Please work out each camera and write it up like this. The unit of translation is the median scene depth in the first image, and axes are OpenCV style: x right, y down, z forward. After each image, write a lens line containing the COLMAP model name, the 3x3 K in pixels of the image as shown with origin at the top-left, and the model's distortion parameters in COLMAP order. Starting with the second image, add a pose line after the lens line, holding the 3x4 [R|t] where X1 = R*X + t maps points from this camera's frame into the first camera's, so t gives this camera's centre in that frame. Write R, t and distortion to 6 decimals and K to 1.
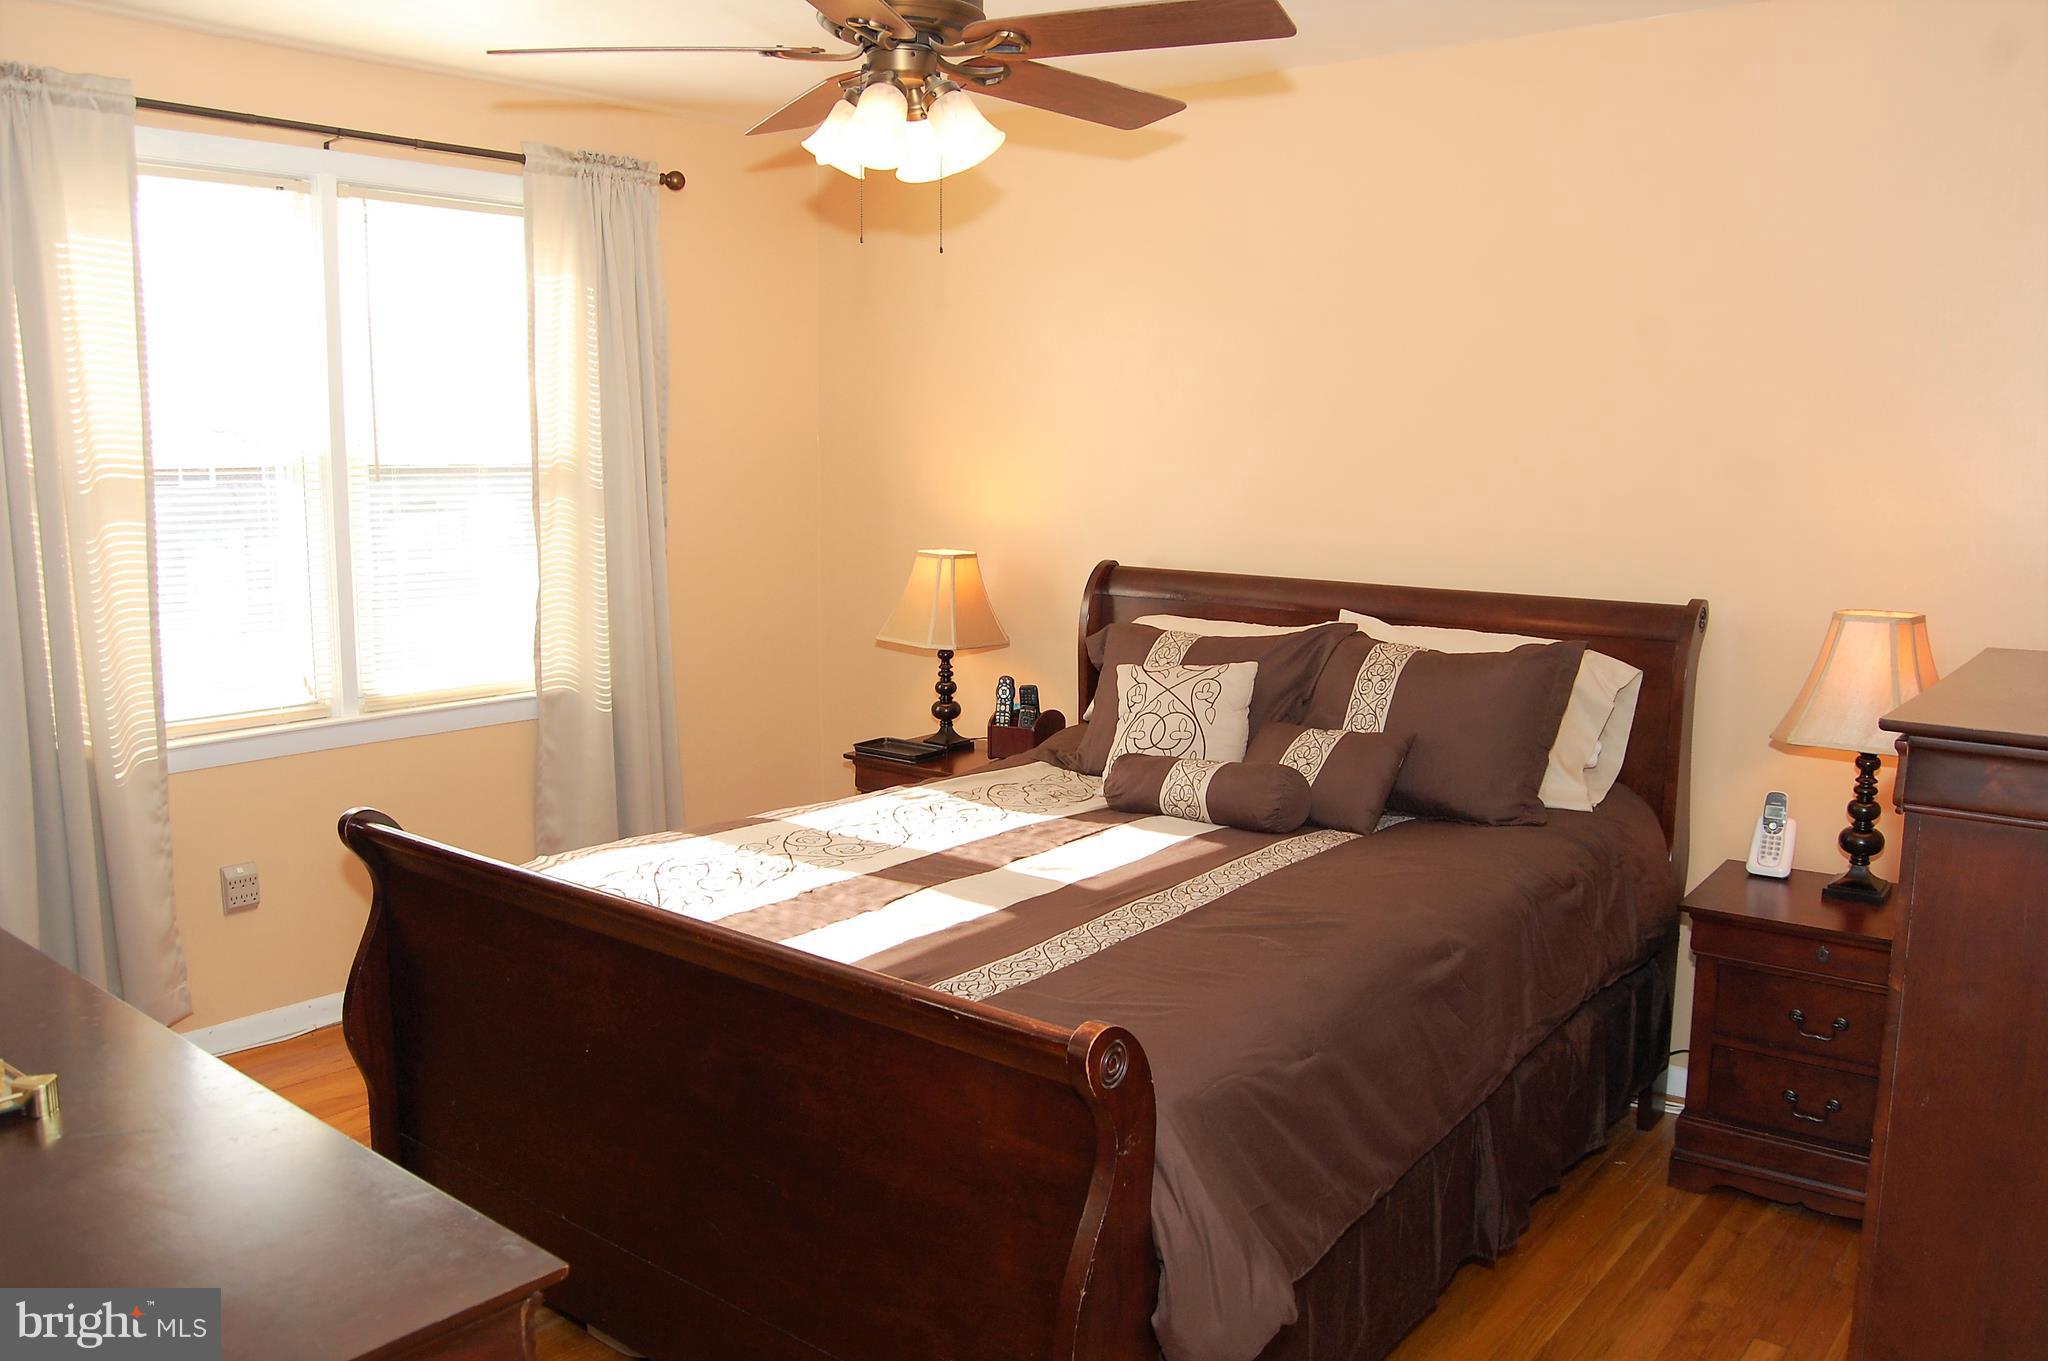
lens RADIAL K [[1599.0, 0, 1019.8], [0, 1599.0, 715.5], [0, 0, 1]] dist [-0.068566, 0.007869]
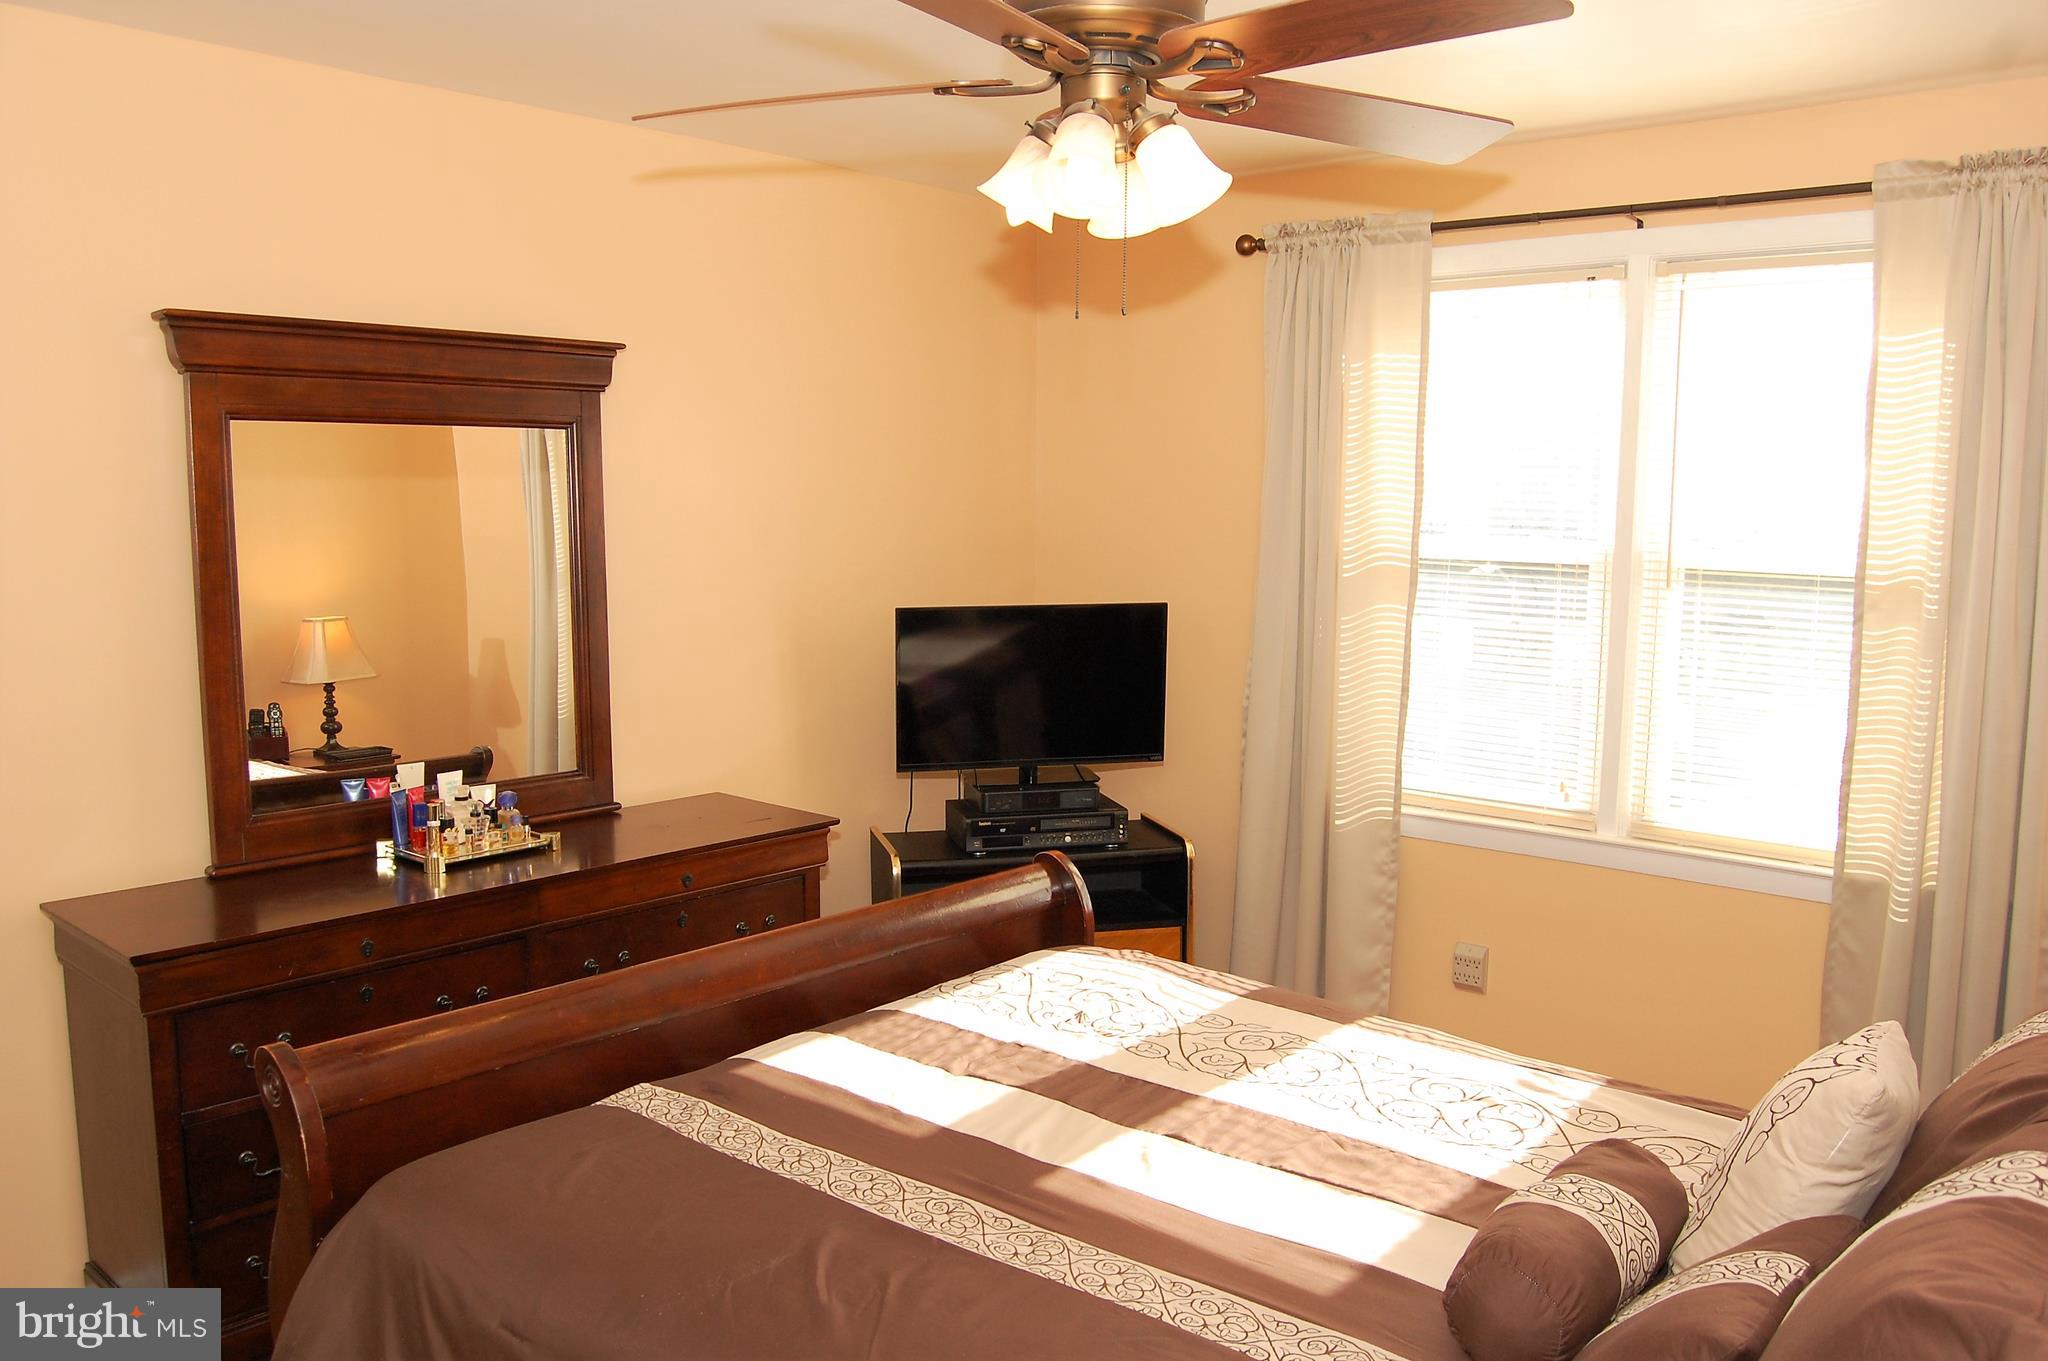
lens RADIAL K [[1638.1, 0, 1024.0], [0, 1638.1, 680.5], [0, 0, 1]] dist [-0.100582, 0.077666]
pose [[-0.035037, 0.108685, -0.993459, 0.589585], [-0.179223, 0.977270, 0.113235, -0.152425], [0.983184, 0.182018, -0.014762, 0.754795]]
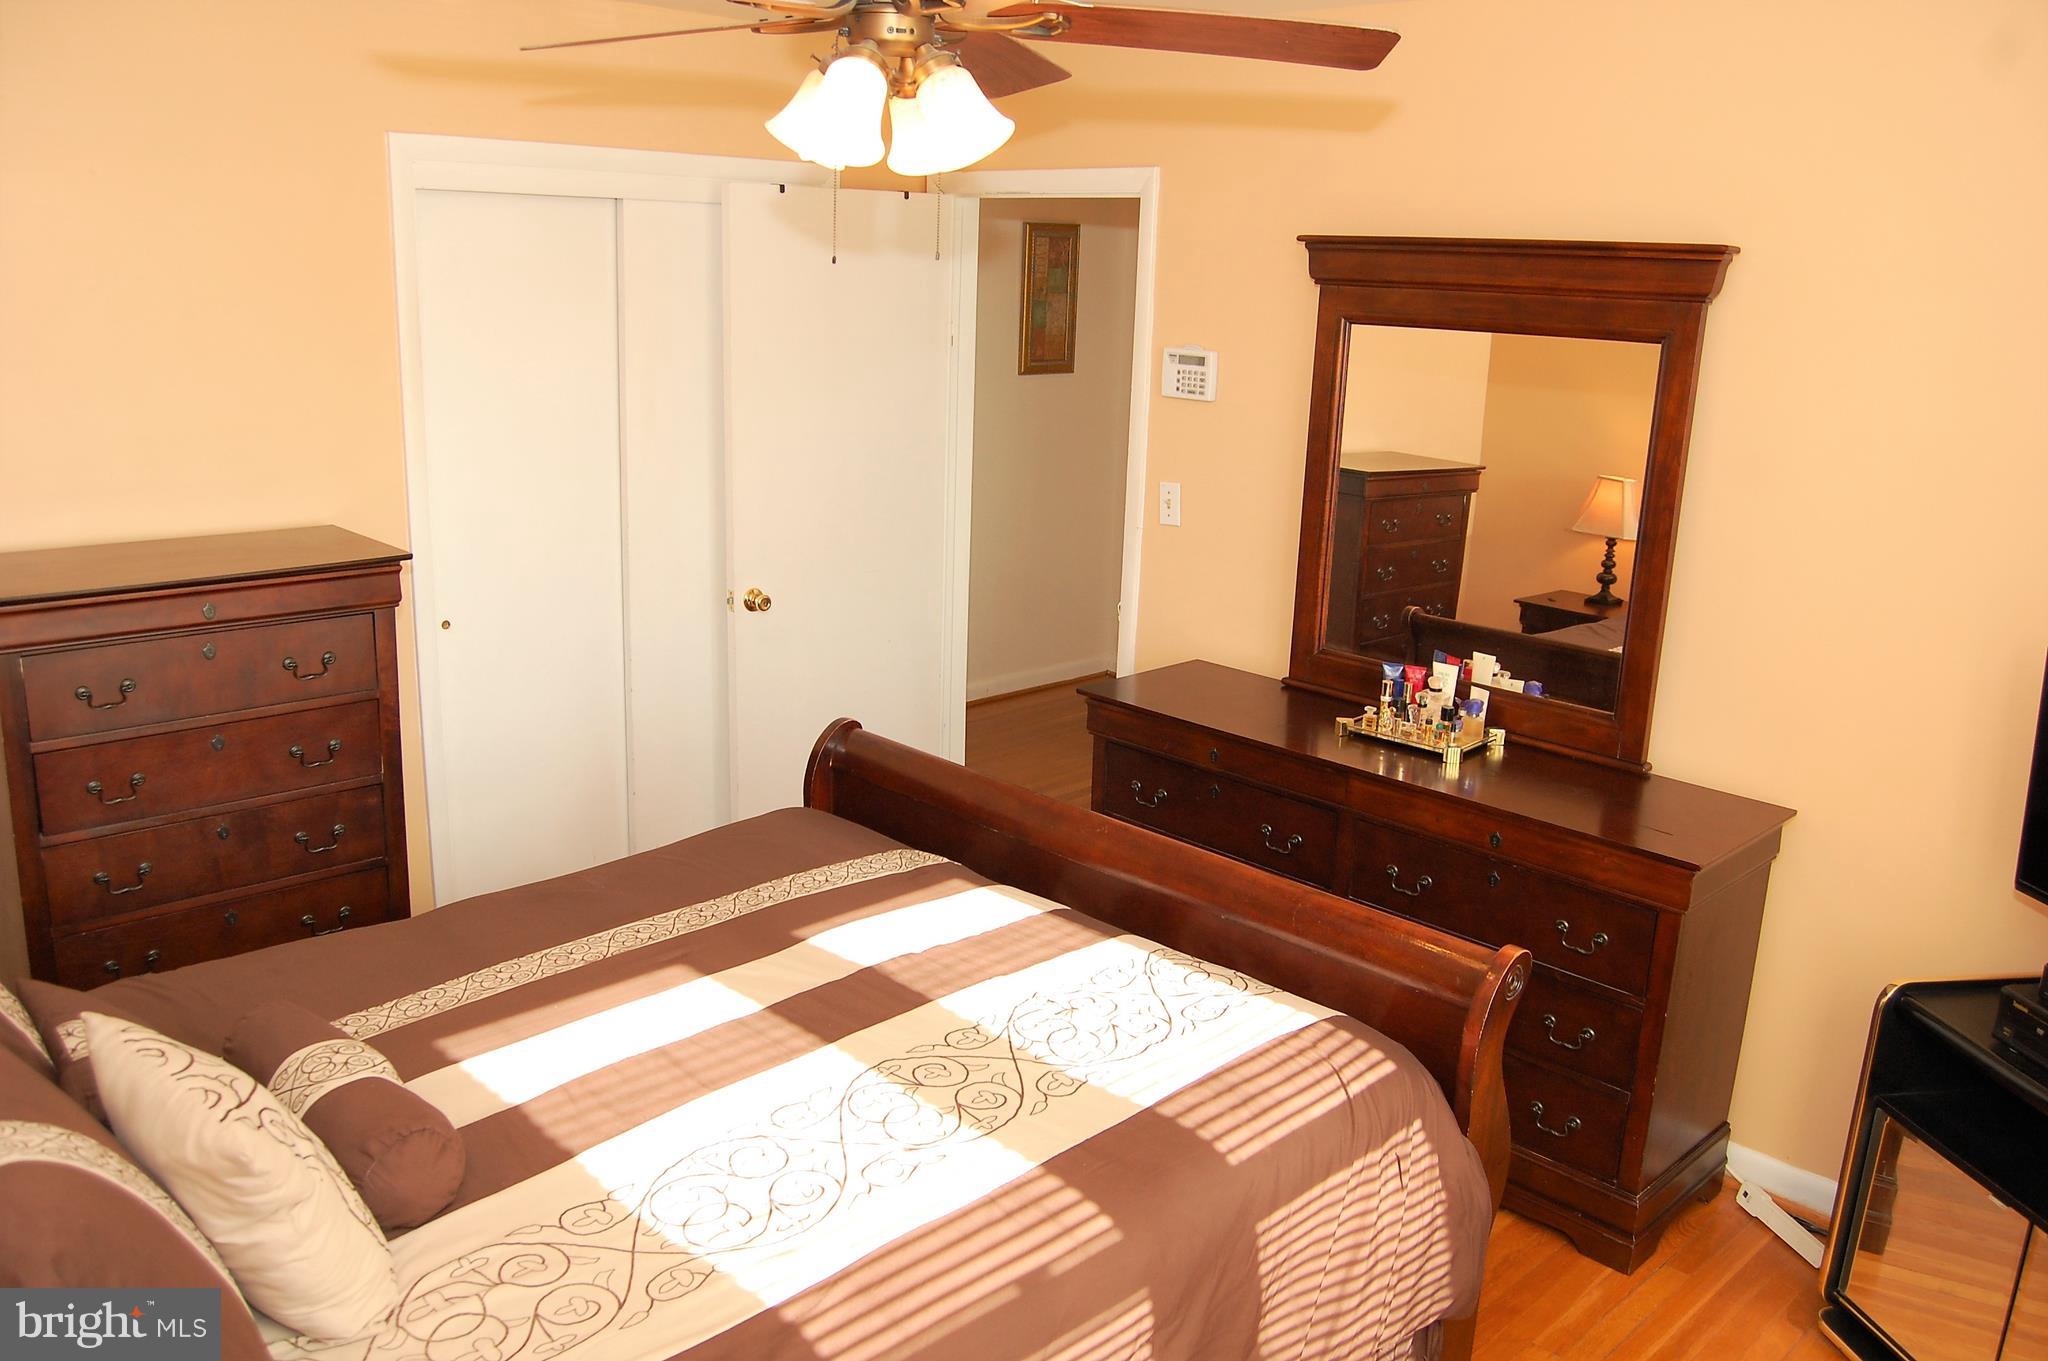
lens RADIAL K [[1638.1, 0, 1024.0], [0, 1638.1, 680.5], [0, 0, 1]] dist [-0.100582, 0.077666]
pose [[-0.992434, -0.068659, 0.101788, -0.181048], [-0.020696, 0.910712, 0.412523, -0.335410], [-0.121023, 0.407295, -0.905242, 1.373004]]
